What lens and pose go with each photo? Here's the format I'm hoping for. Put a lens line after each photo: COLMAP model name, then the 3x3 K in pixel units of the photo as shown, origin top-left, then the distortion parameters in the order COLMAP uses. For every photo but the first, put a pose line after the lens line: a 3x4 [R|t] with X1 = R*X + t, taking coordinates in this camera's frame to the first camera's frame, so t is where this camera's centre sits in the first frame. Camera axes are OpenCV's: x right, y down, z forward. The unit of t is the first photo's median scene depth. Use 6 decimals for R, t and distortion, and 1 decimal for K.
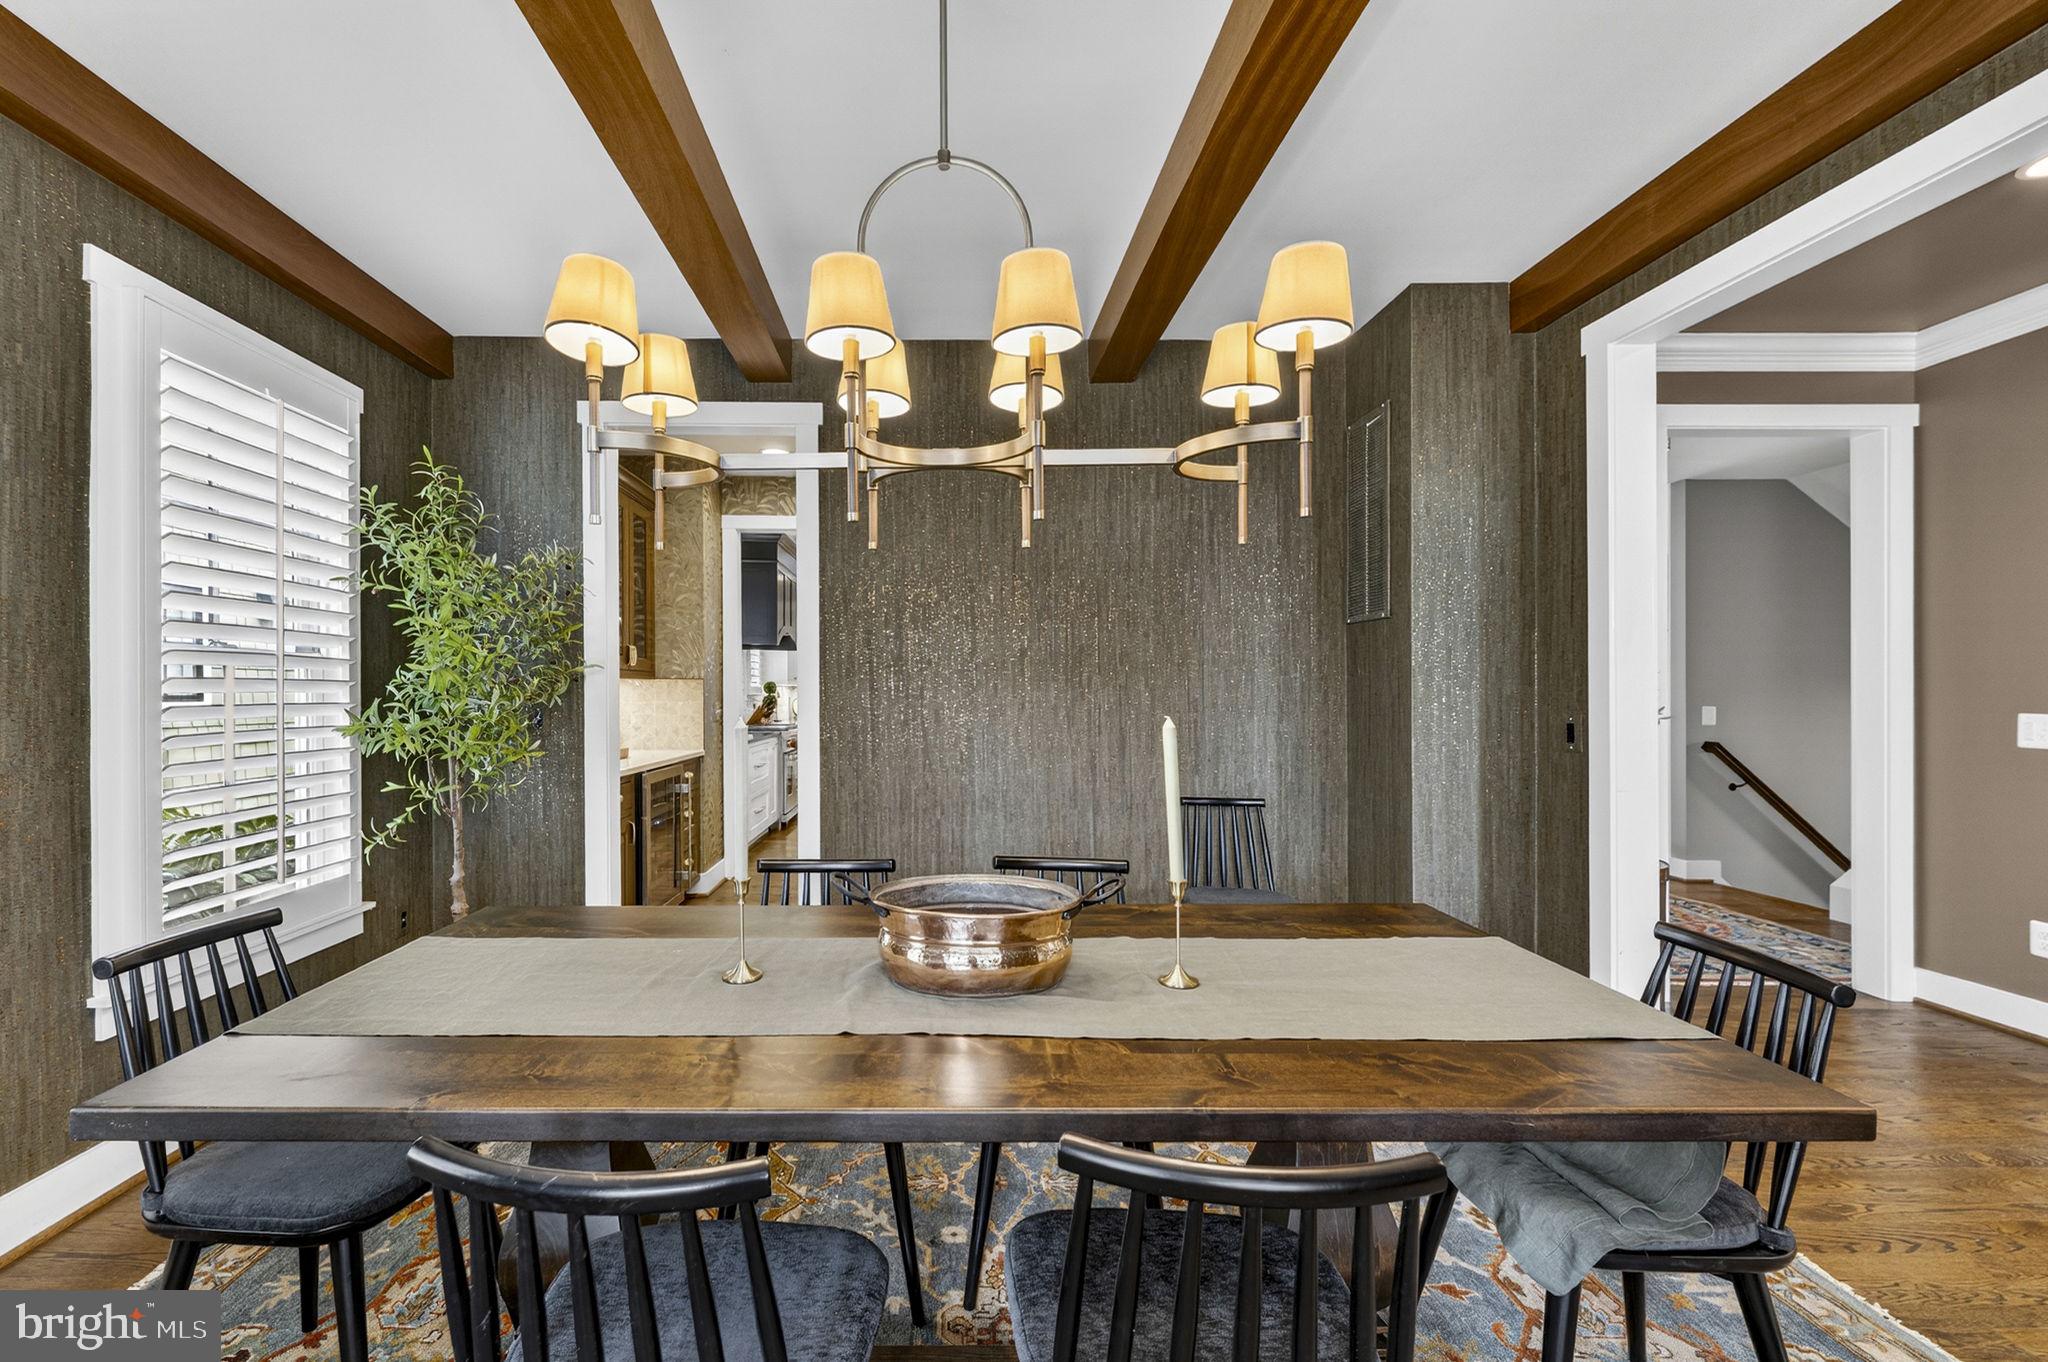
lens RADIAL K [[831.1, 0, 982.6], [0, 831.1, 701.1], [0, 0, 1]] dist [0.001430, 0.000526]
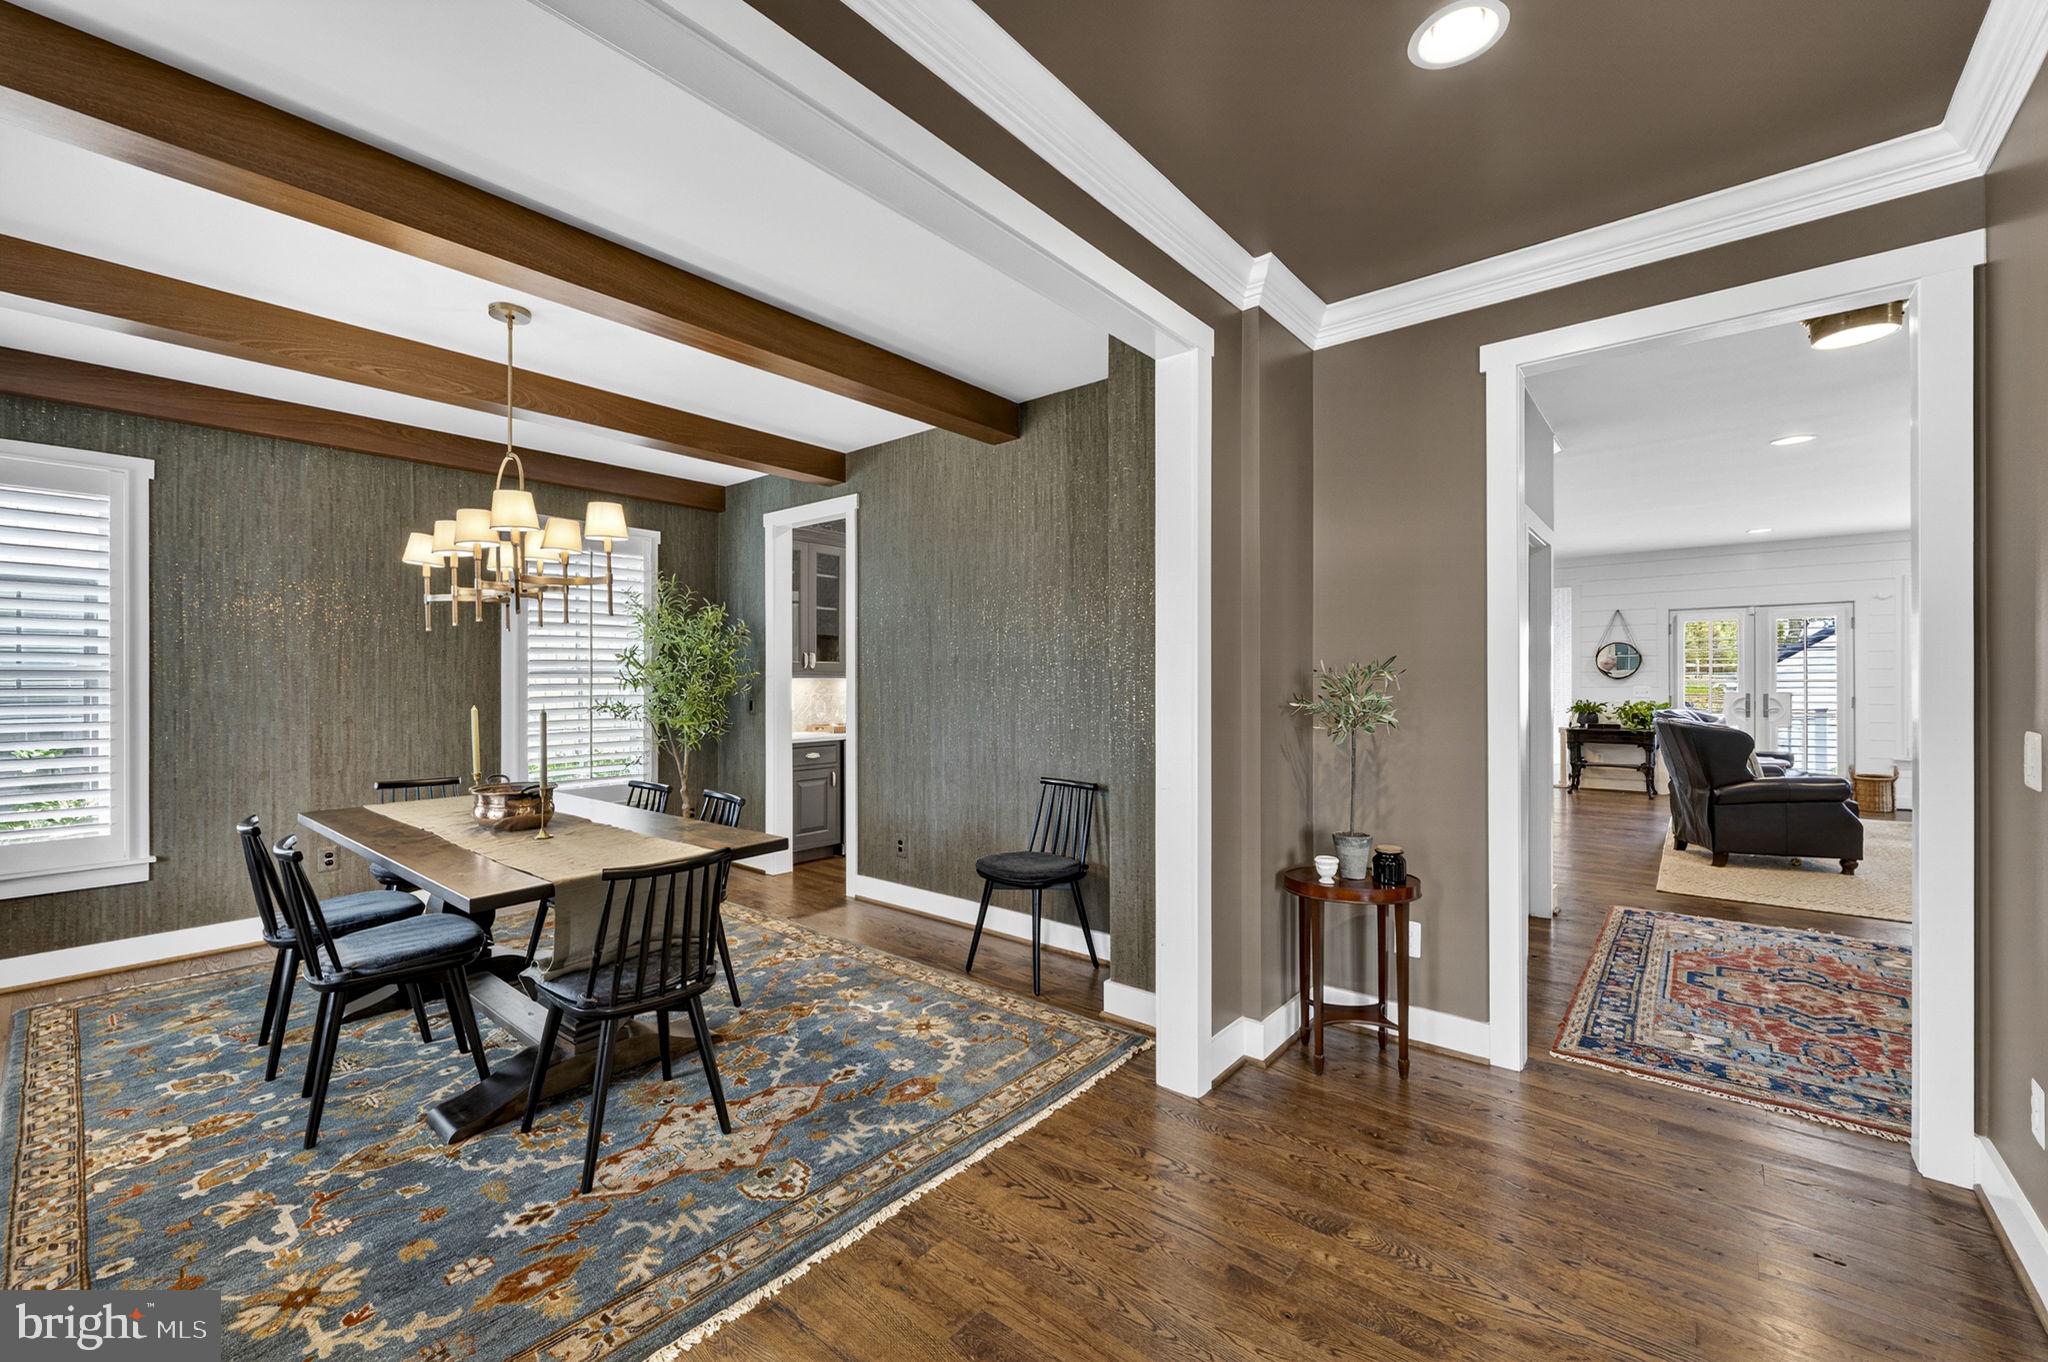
lens RADIAL K [[831.1, 0, 1061.6], [0, 831.1, 671.3], [0, 0, 1]] dist [0.001430, 0.000526]
pose [[0.773934, -0.009931, -0.633188, 1.011631], [-0.000731, 0.999862, -0.016575, -0.016663], [0.633266, 0.013290, 0.773820, 0.088973]]
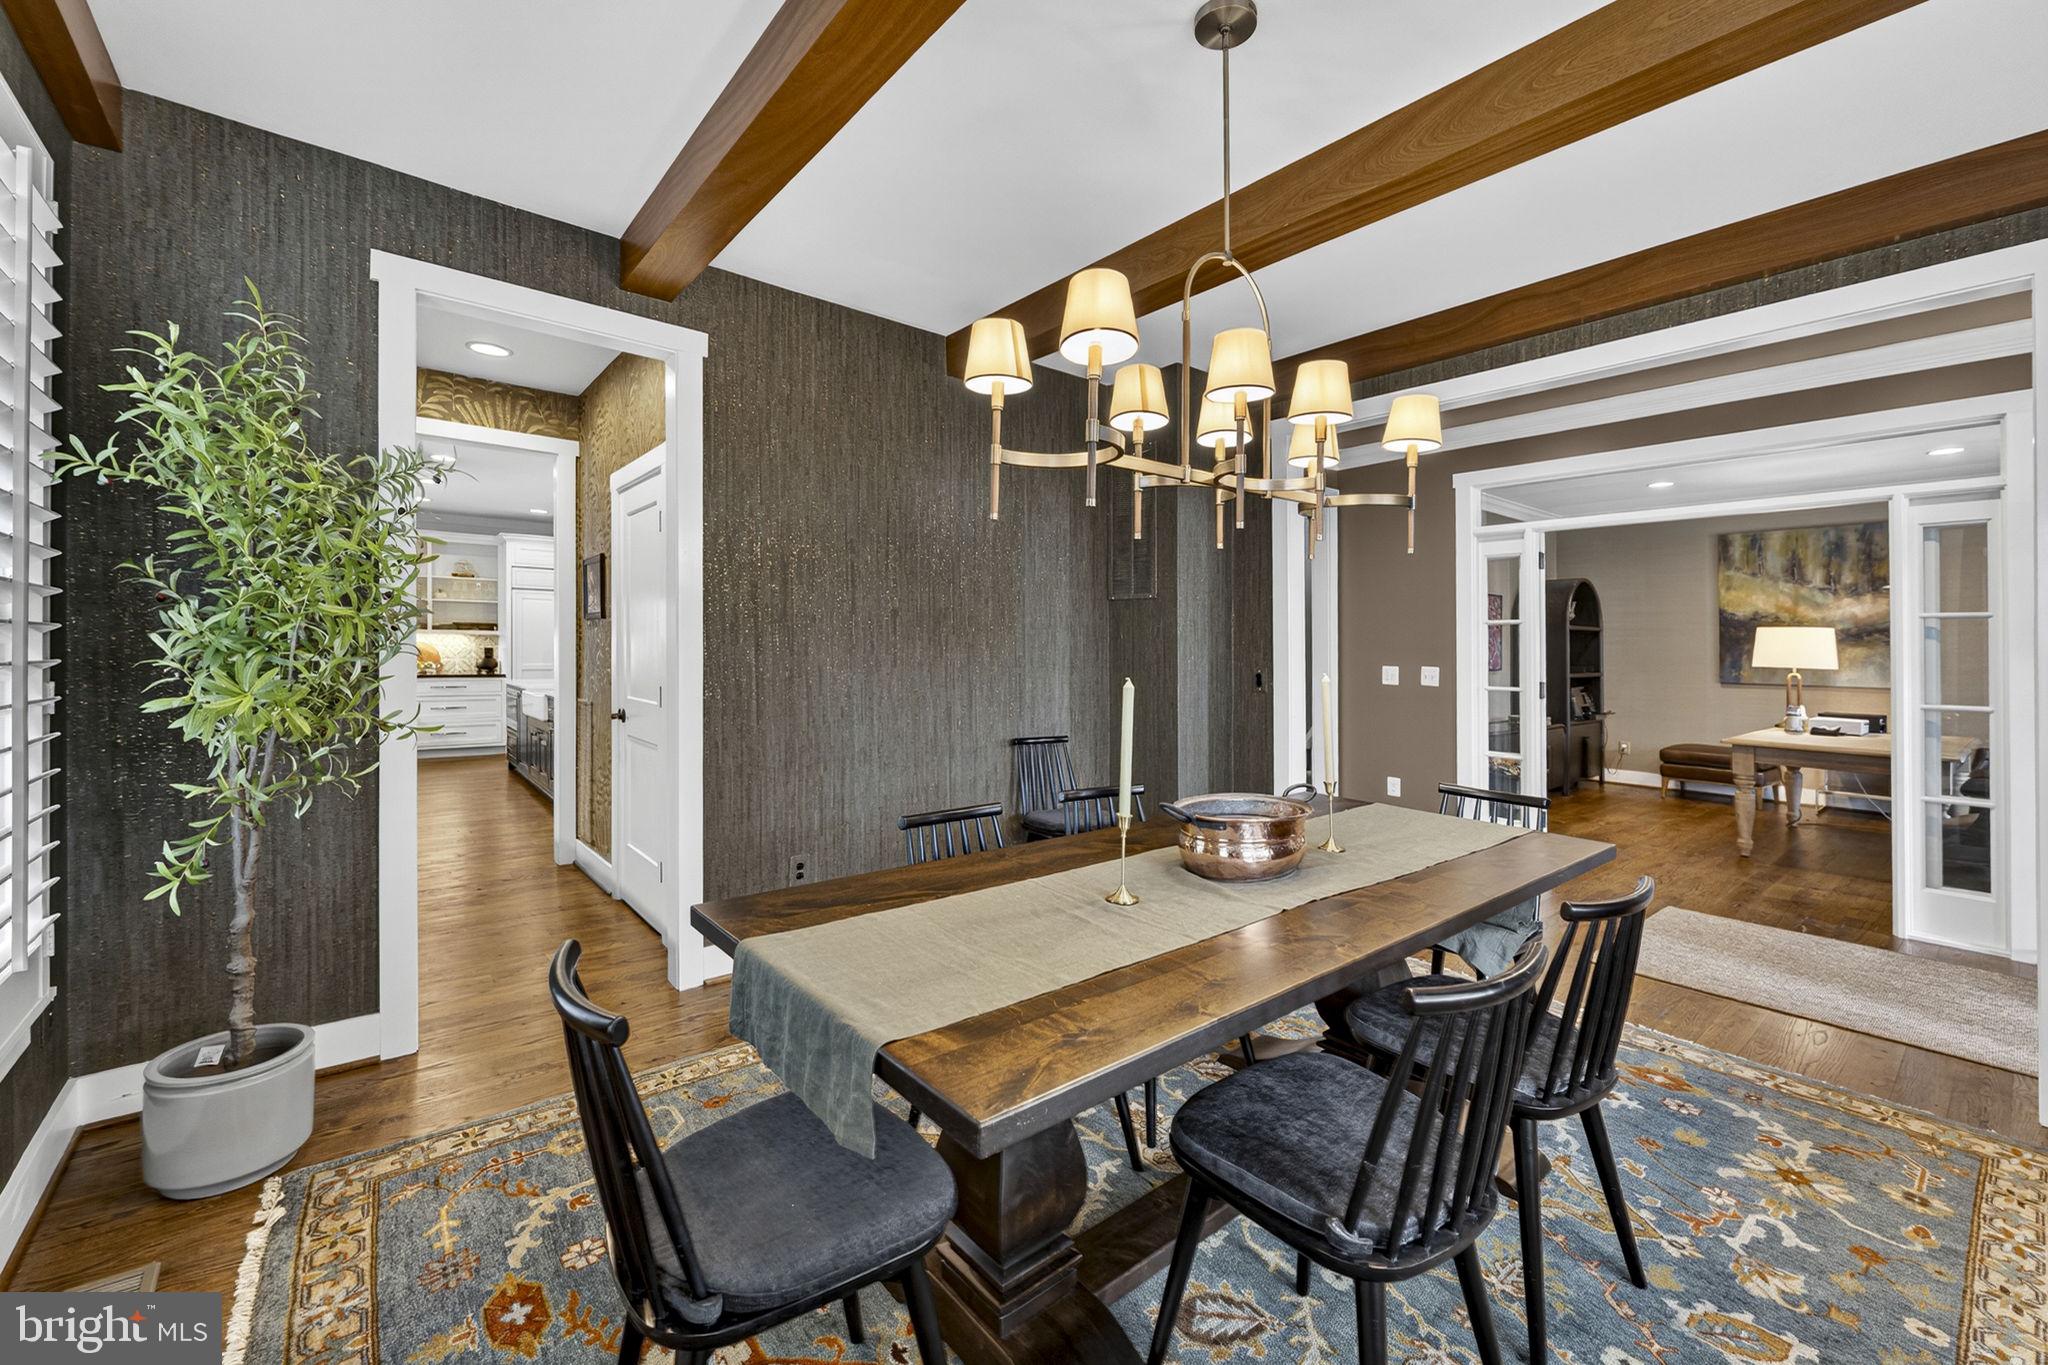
lens RADIAL K [[831.1, 0, 989.9], [0, 831.1, 647.2], [0, 0, 1]] dist [0.001430, 0.000526]
pose [[0.782204, 0.009533, 0.622949, -0.522557], [-0.007683, 0.999954, -0.005656, -0.008663], [-0.622975, -0.000362, 0.782242, 0.086413]]
